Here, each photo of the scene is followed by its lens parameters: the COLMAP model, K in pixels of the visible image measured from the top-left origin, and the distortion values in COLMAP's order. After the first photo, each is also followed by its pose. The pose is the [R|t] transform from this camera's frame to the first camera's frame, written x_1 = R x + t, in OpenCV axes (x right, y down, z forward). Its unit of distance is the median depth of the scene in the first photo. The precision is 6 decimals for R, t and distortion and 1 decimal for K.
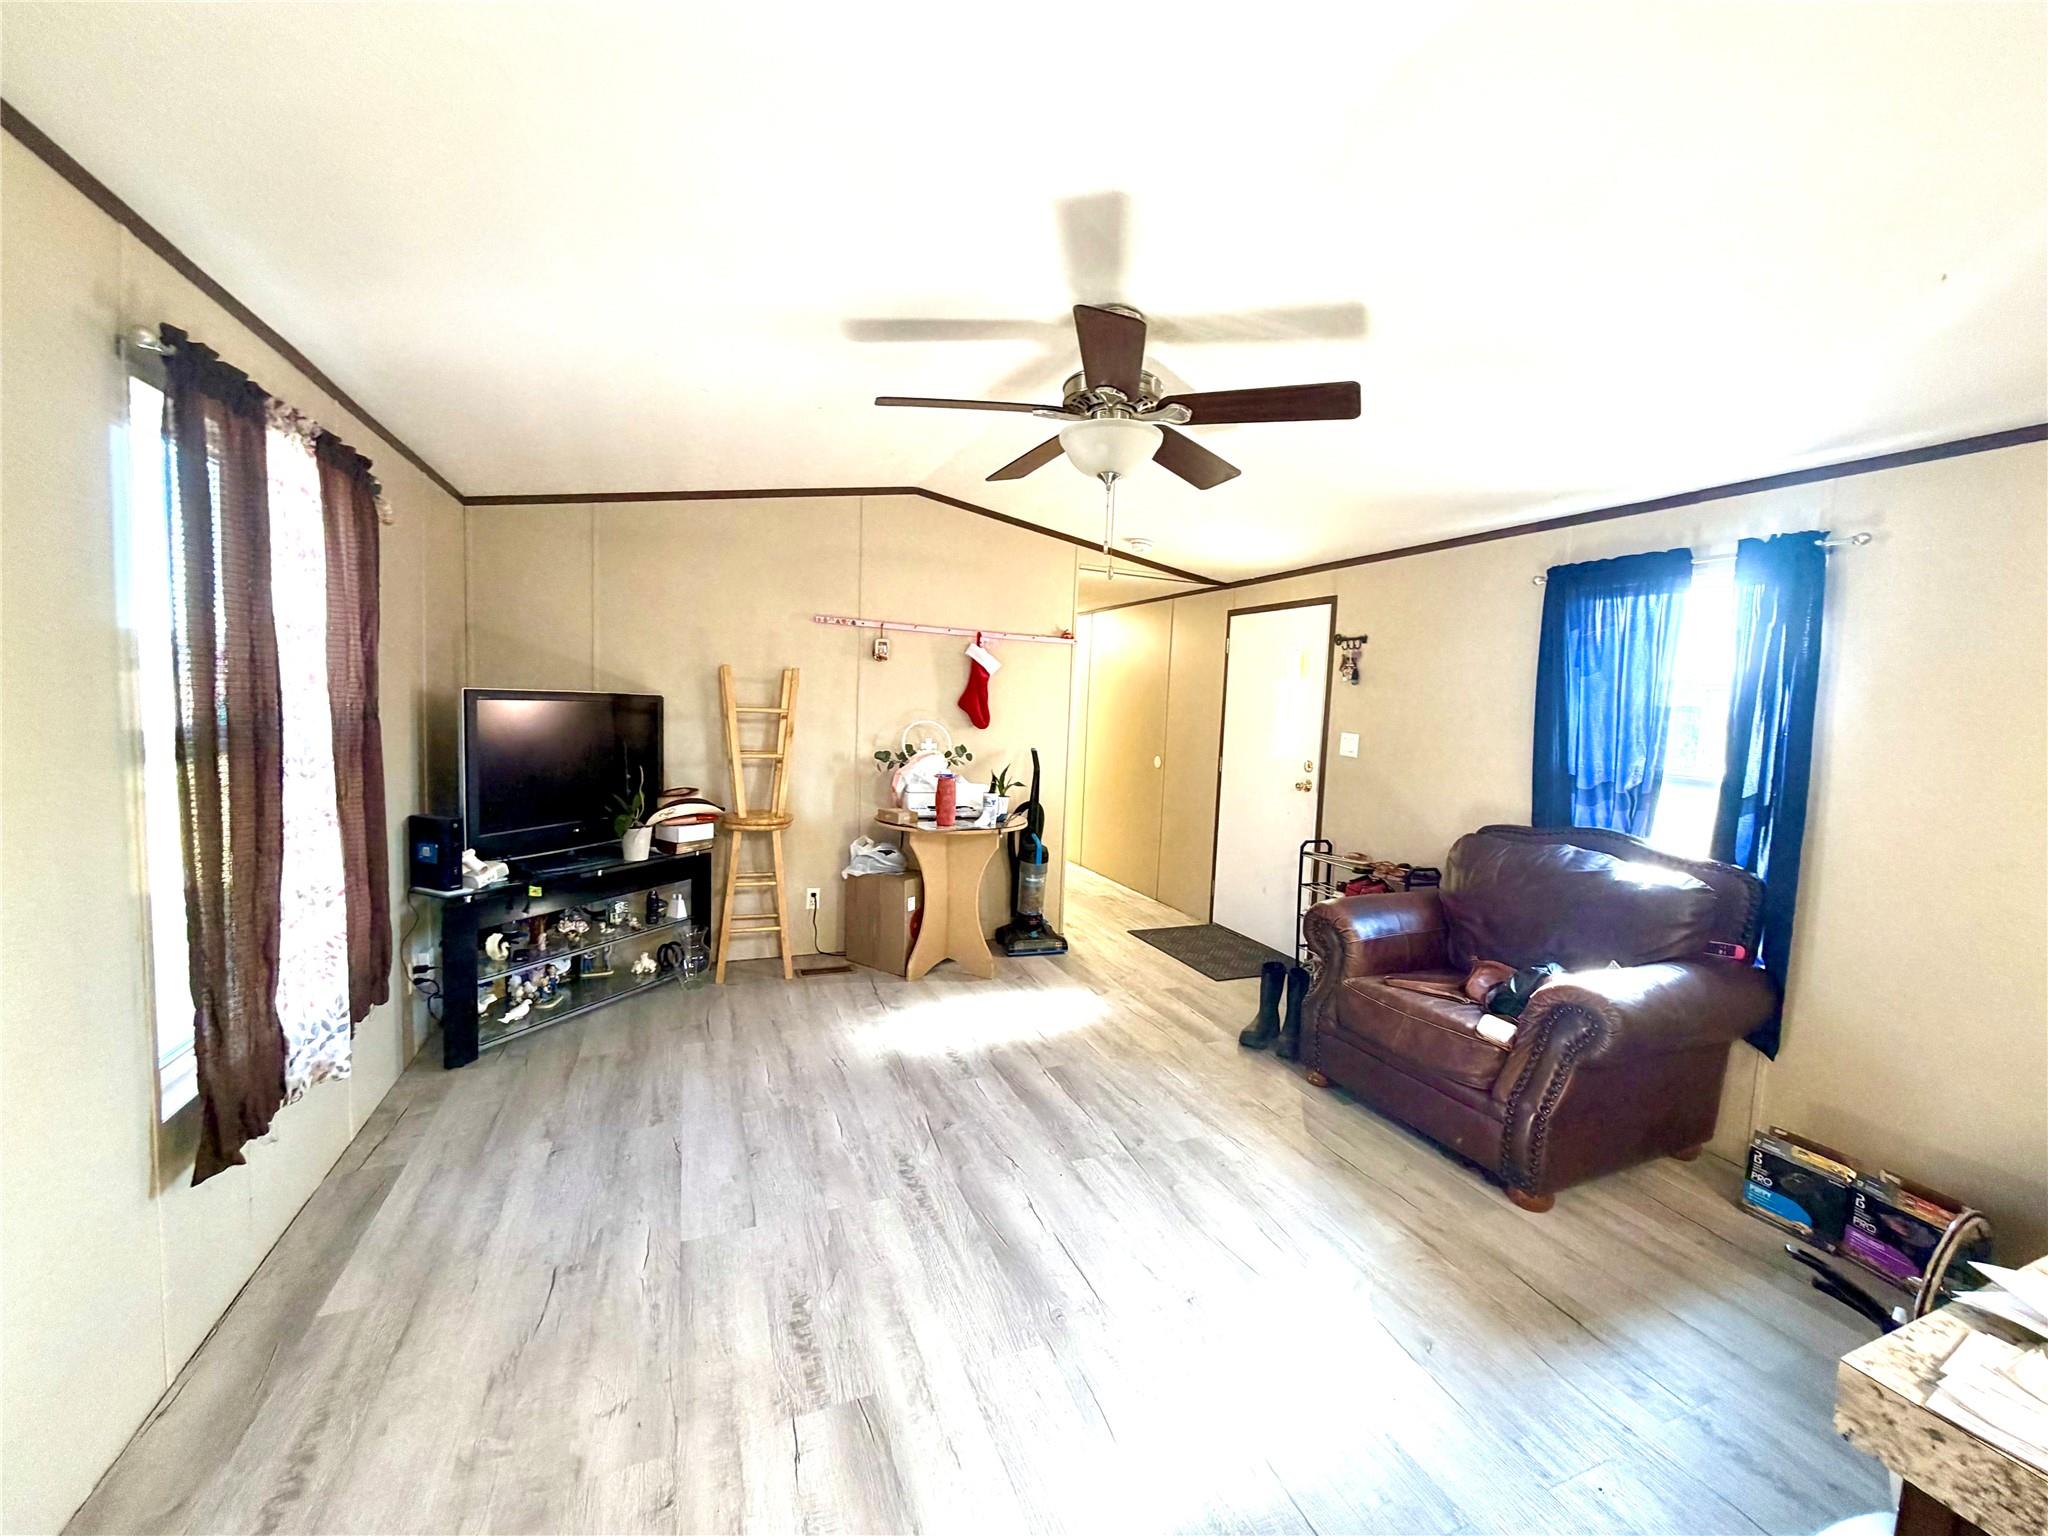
lens RADIAL K [[816.9, 0, 1024.4], [0, 816.9, 762.1], [0, 0, 1]] dist [-0.000649, -0.000240]
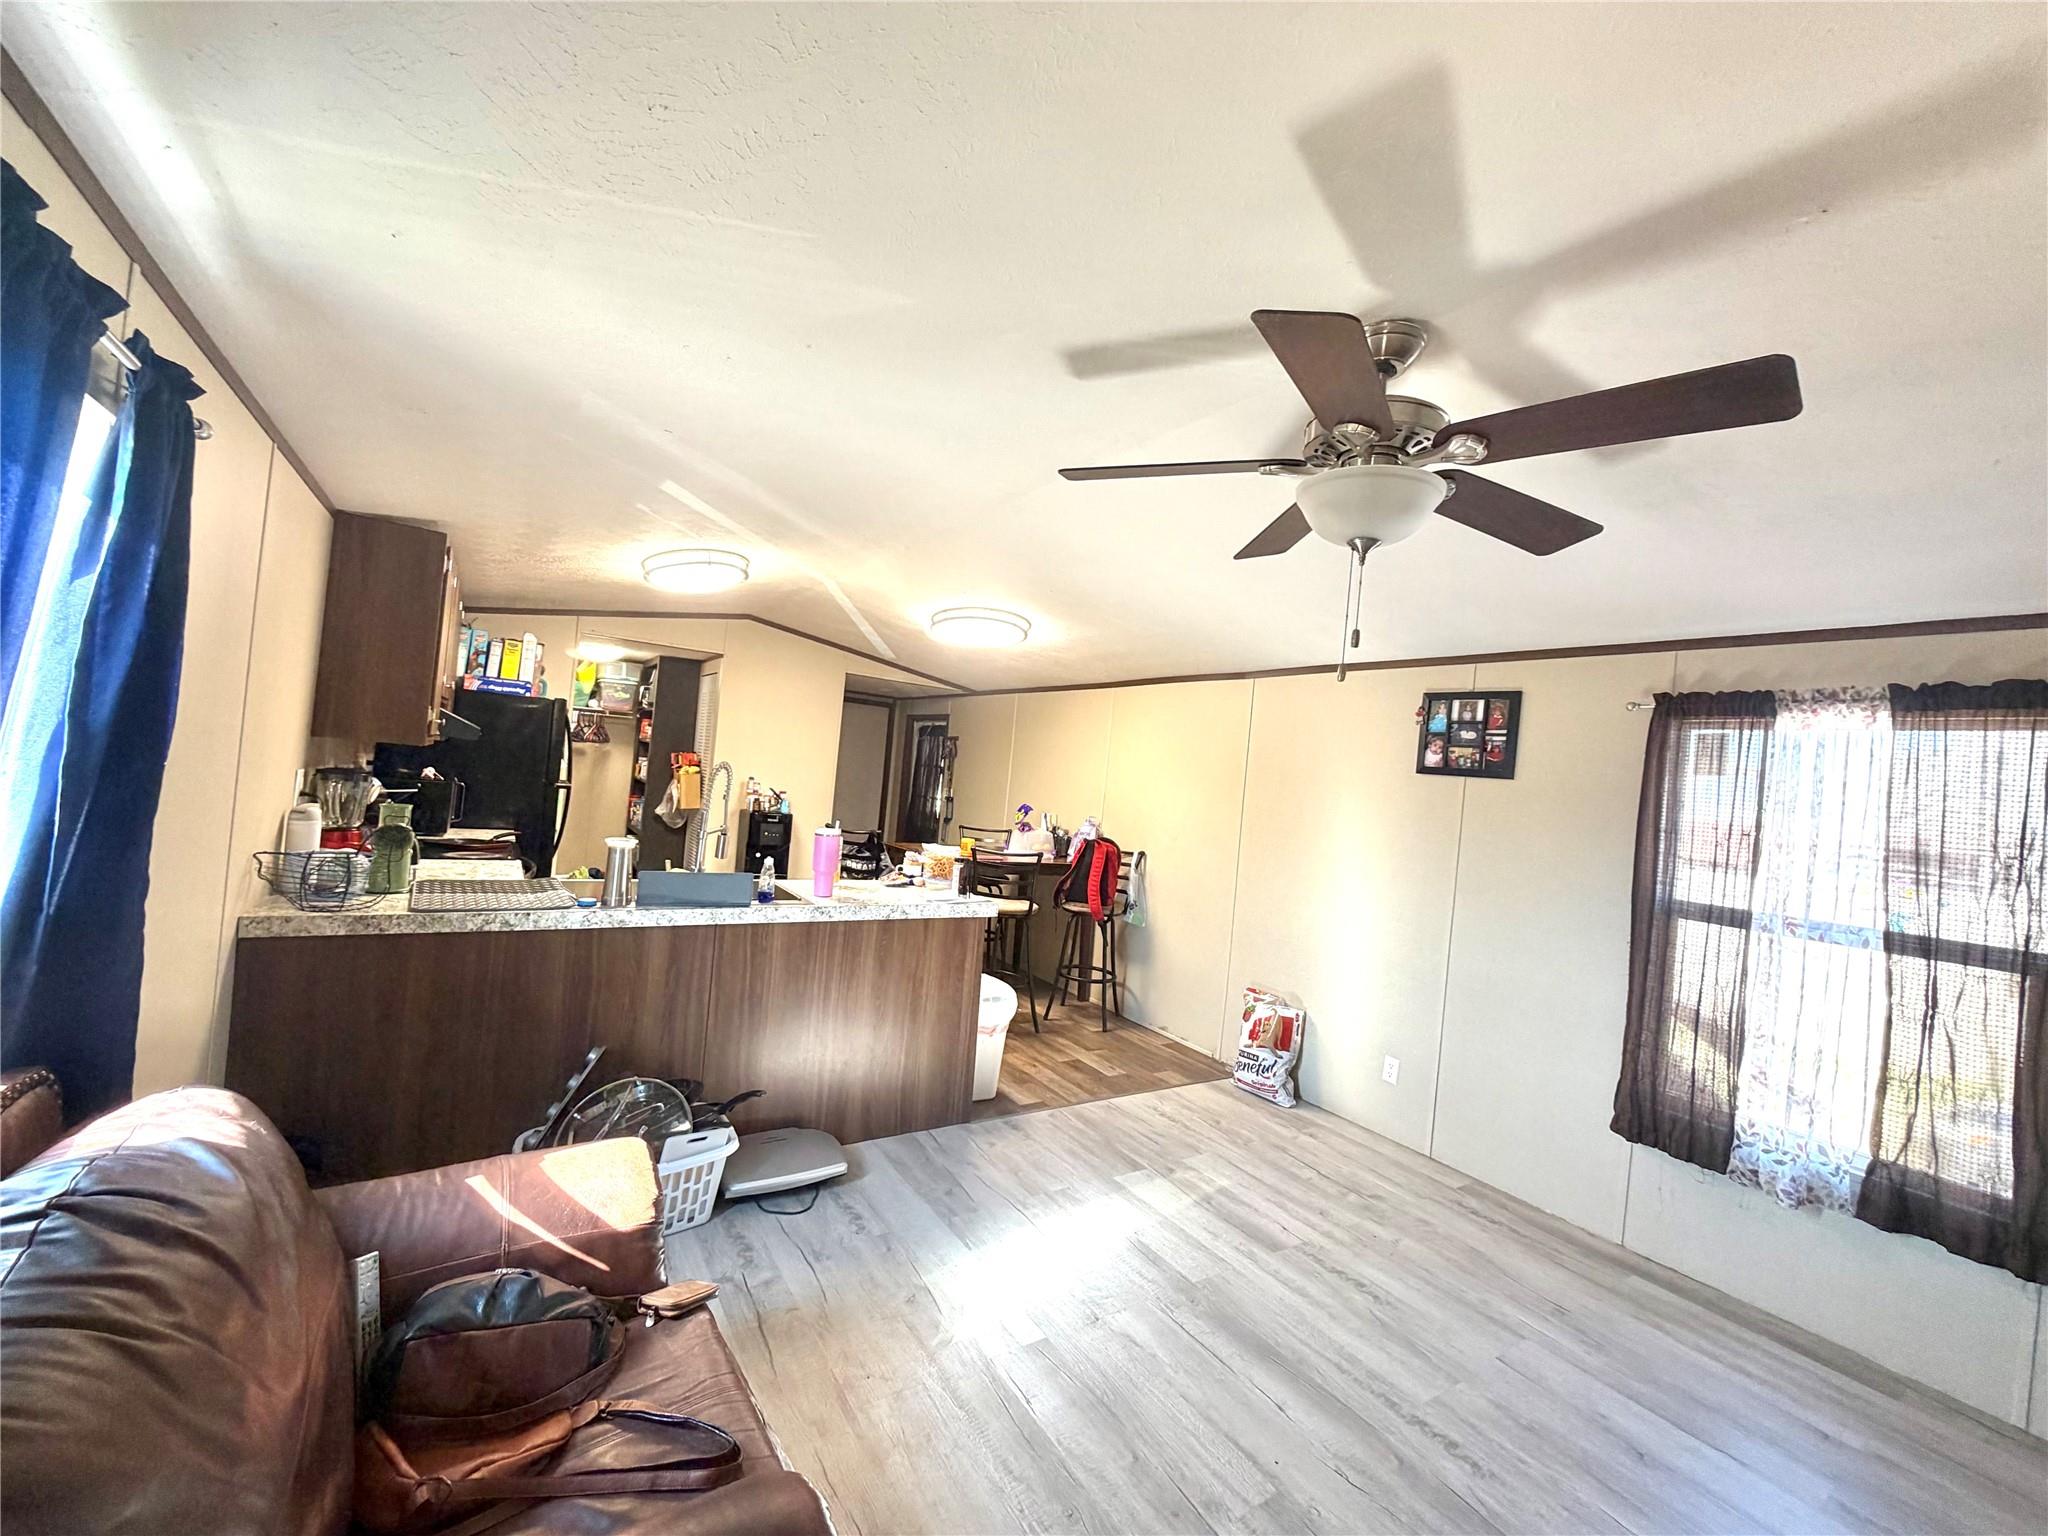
lens RADIAL K [[816.9, 0, 1024.9], [0, 816.9, 766.1], [0, 0, 1]] dist [-0.000649, -0.000240]
pose [[-0.973679, -0.134777, -0.183804, 0.687990], [-0.146626, 0.987803, 0.052411, -0.192493], [0.174498, 0.077982, -0.981565, 2.283578]]
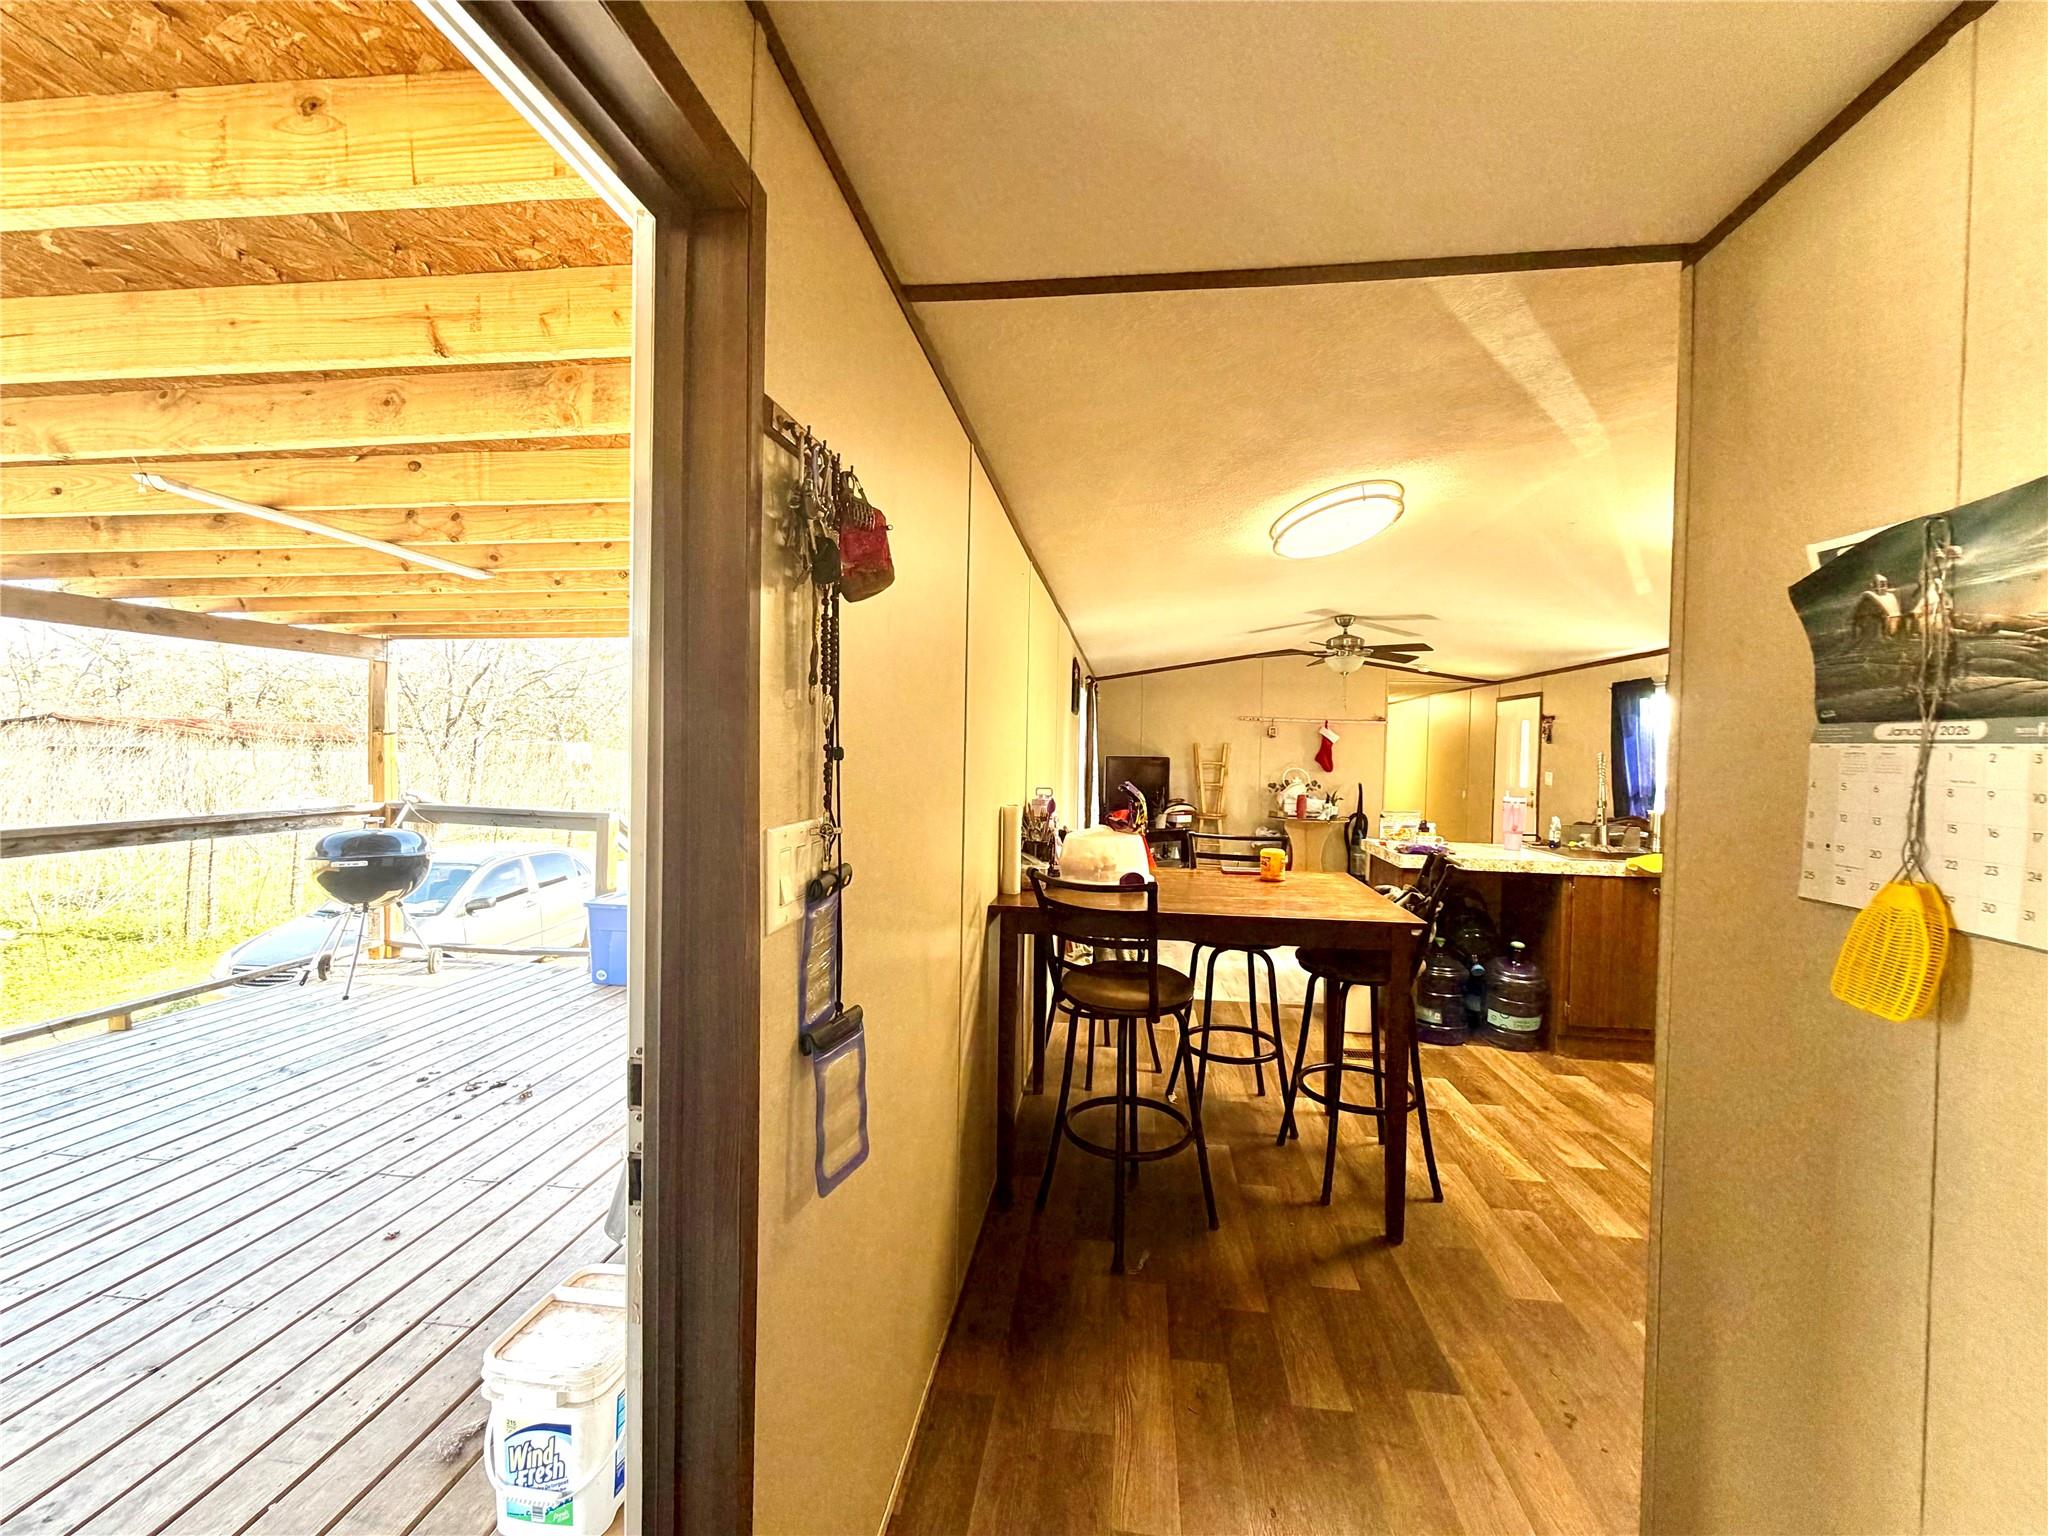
lens RADIAL K [[816.9, 0, 1030.4], [0, 816.9, 765.2], [0, 0, 1]] dist [-0.000649, -0.000240]
pose [[0.869587, -0.013233, -0.493602, 0.298018], [-0.021642, 0.997659, -0.064873, 0.084724], [0.493305, 0.067095, 0.867265, -1.023662]]
